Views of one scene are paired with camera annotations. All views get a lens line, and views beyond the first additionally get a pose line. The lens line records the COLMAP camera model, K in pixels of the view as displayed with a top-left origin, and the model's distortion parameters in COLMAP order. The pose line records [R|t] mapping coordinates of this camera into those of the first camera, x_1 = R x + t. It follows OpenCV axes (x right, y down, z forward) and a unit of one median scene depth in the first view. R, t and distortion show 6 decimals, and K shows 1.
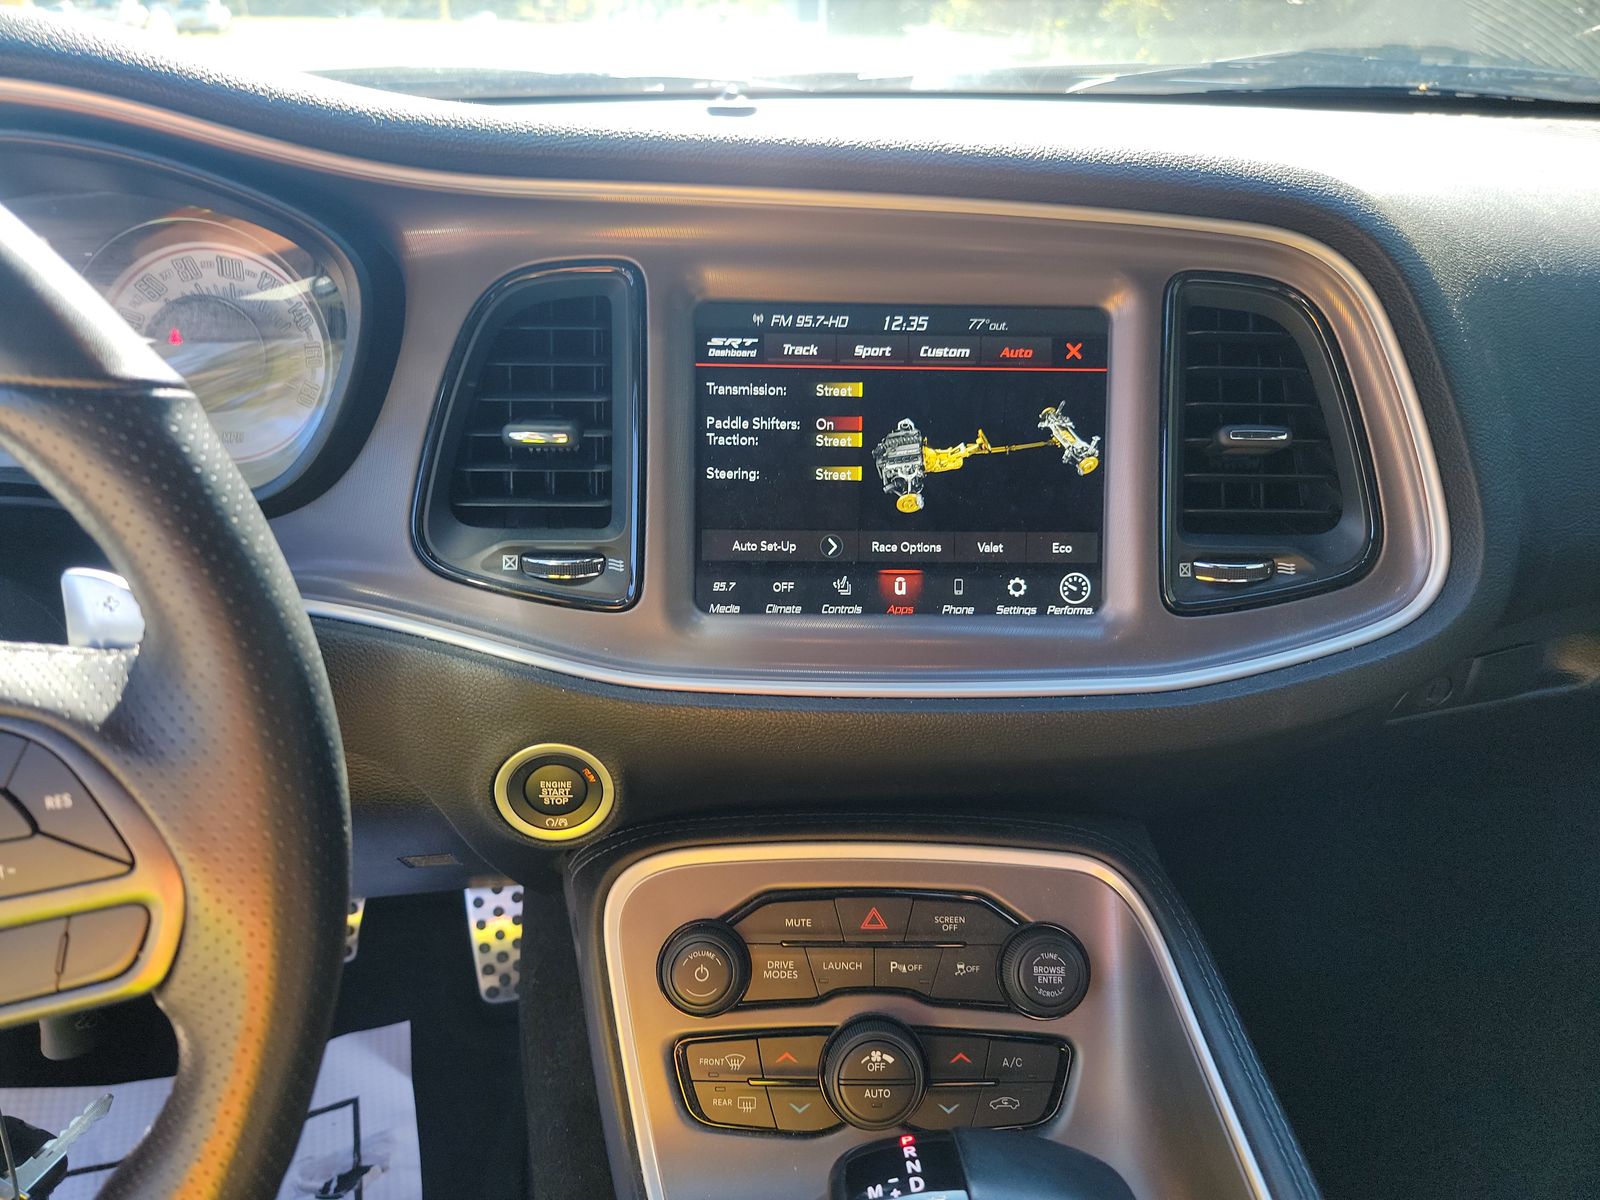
lens RADIAL K [[1118.5, 0, 803.8], [0, 1118.5, 612.8], [0, 0, 1]] dist [0.025234, -0.021385]
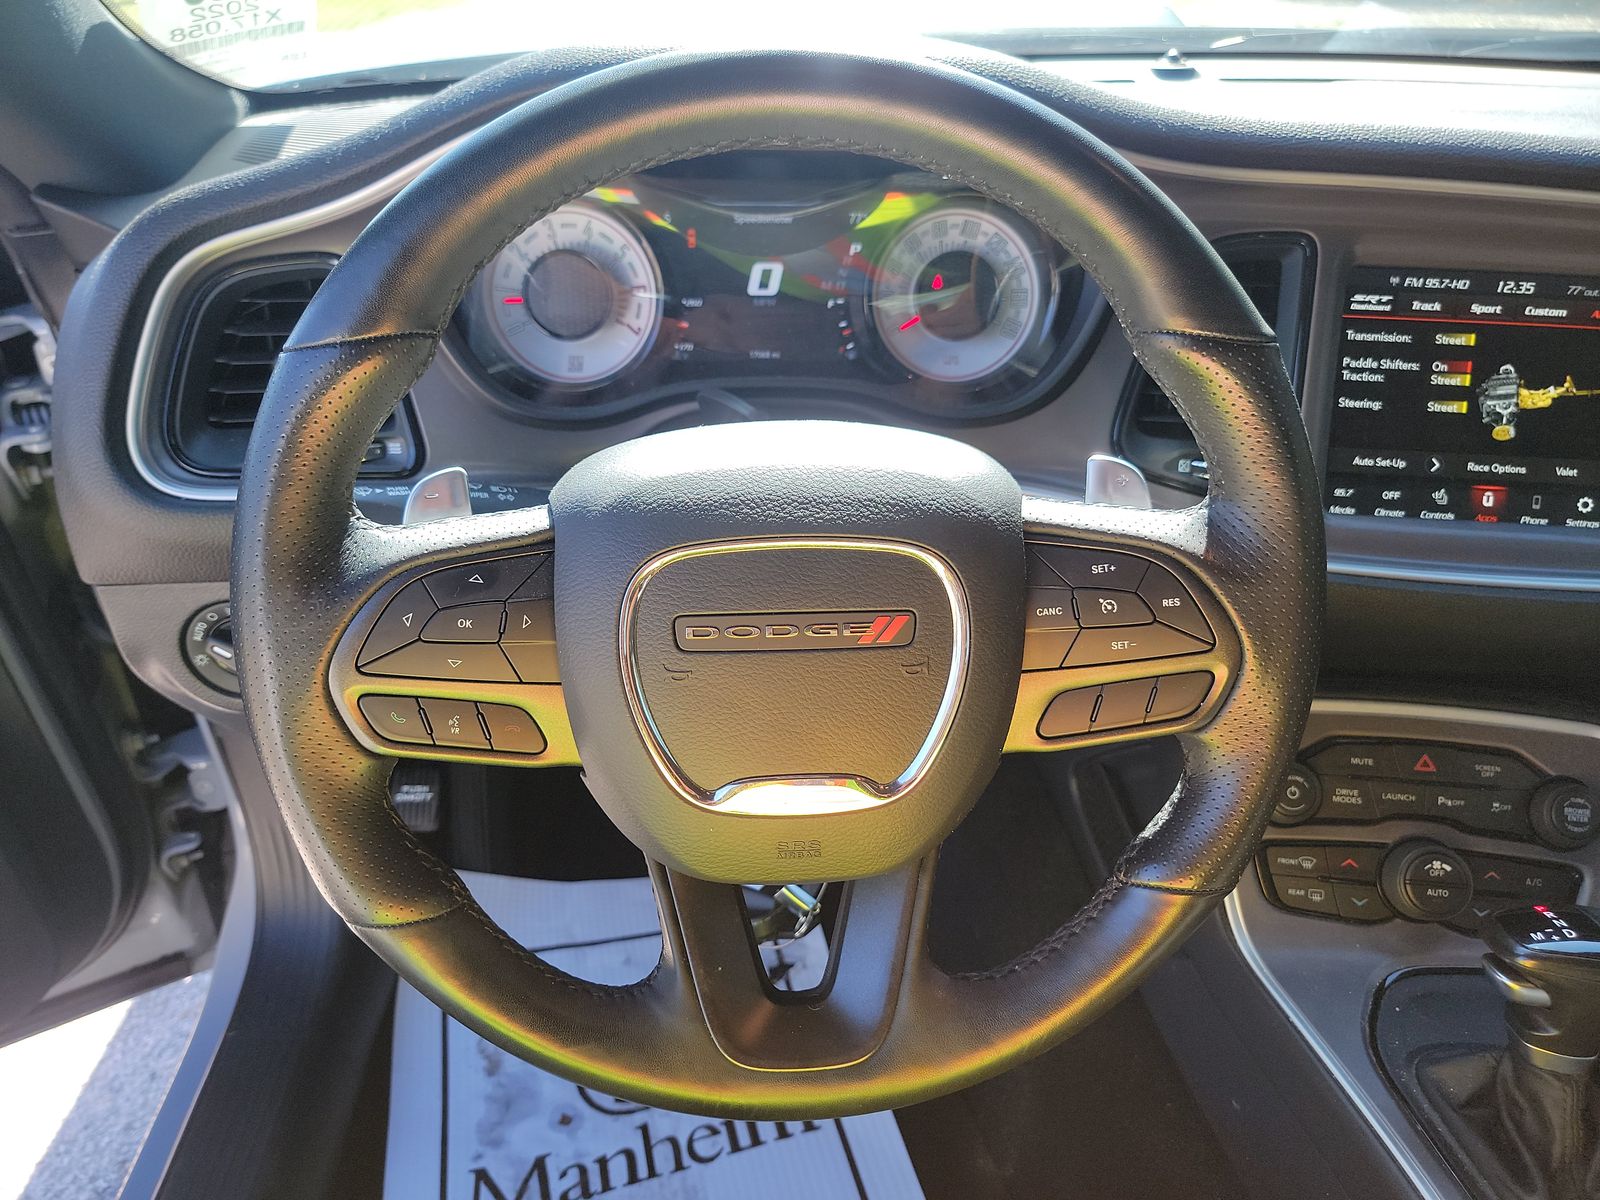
lens RADIAL K [[1118.5, 0, 795.6], [0, 1118.5, 593.0], [0, 0, 1]] dist [0.025234, -0.021385]
pose [[0.993939, 0.058525, -0.093064, -0.564145], [-0.053227, 0.996871, 0.058432, 0.048782], [0.096192, -0.053125, 0.993944, -0.334709]]
